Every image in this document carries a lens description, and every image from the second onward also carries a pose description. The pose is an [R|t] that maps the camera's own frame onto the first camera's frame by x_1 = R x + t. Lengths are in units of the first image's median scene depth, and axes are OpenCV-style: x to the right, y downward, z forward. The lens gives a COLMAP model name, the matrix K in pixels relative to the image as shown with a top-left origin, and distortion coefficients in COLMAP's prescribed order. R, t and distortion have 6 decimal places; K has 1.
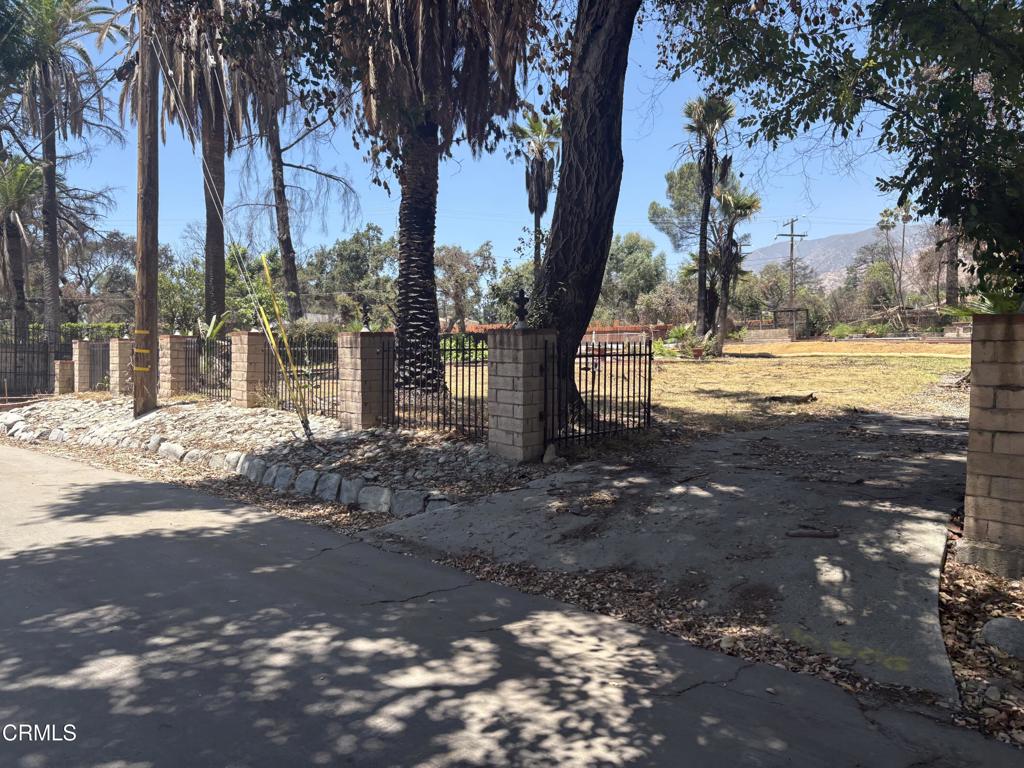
lens RADIAL K [[777.5, 0, 516.9], [0, 777.5, 390.8], [0, 0, 1]] dist [0.044516, -0.045823]
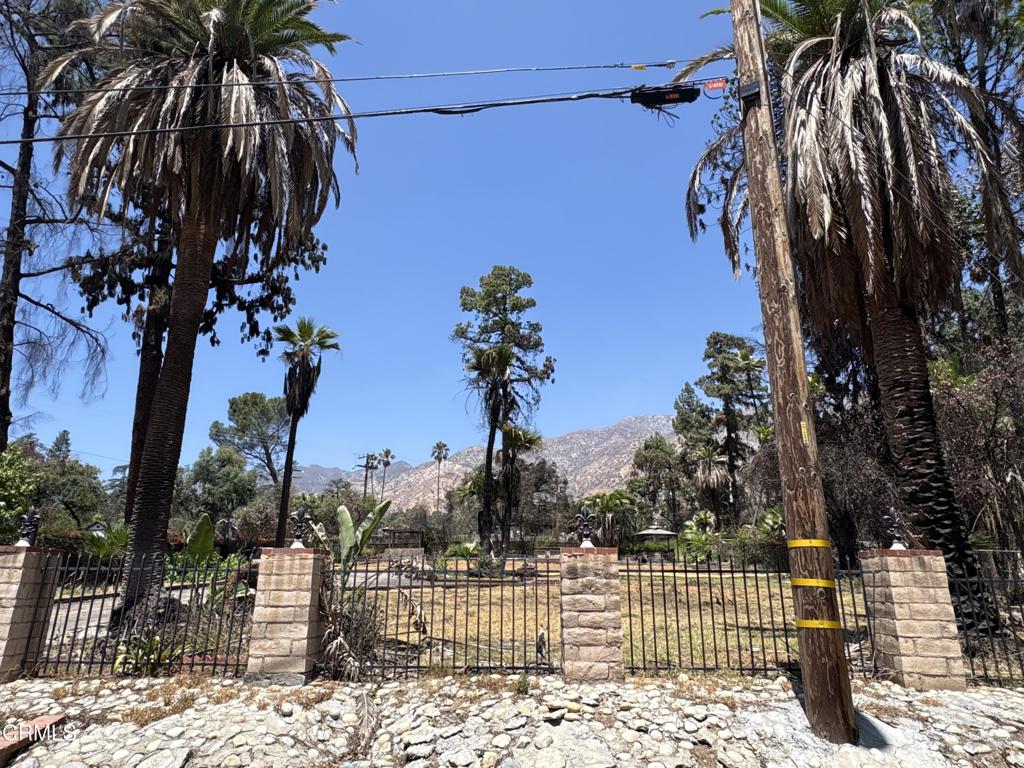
lens RADIAL K [[643.1, 0, 511.8], [0, 643.1, 387.9], [0, 0, 1]] dist [-0.007358, 0.000980]
pose [[0.733860, 0.189984, 0.652193, -0.364167], [0.024346, 0.952122, -0.304747, -0.022135], [-0.678864, 0.239520, 0.694099, 0.340801]]
